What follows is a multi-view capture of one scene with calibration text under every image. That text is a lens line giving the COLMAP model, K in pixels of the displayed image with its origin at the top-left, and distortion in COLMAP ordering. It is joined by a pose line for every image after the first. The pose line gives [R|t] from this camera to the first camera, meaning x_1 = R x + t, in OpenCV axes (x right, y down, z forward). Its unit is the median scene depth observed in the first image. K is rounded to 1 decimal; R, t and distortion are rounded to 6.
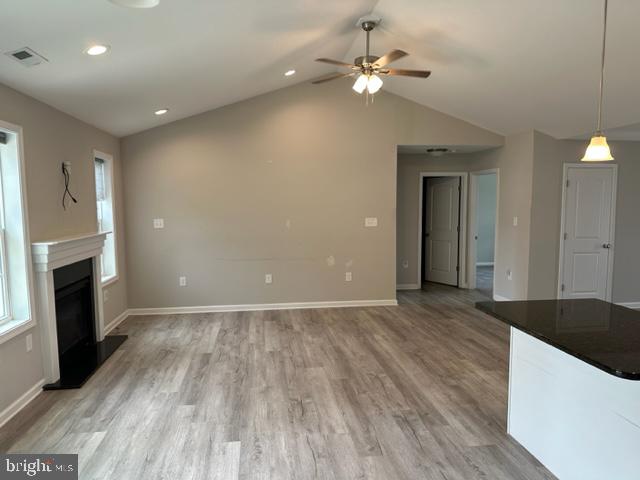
lens RADIAL K [[444.6, 0, 320.0], [0, 444.6, 240.0], [0, 0, 1]] dist [0.075066, -0.114022]
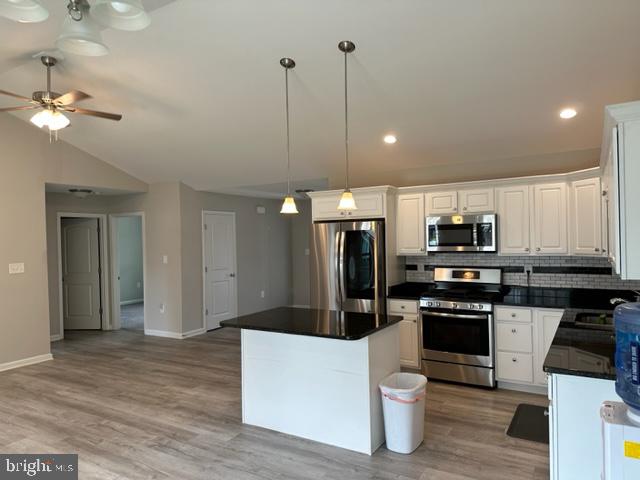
lens RADIAL K [[451.7, 0, 309.6], [0, 451.7, 237.9], [0, 0, 1]] dist [0.075531, -0.065127]
pose [[0.643457, -0.009294, 0.765426, -0.298476], [0.083422, 0.994822, -0.058050, 0.001296], [-0.760923, 0.101206, 0.640901, -0.013904]]
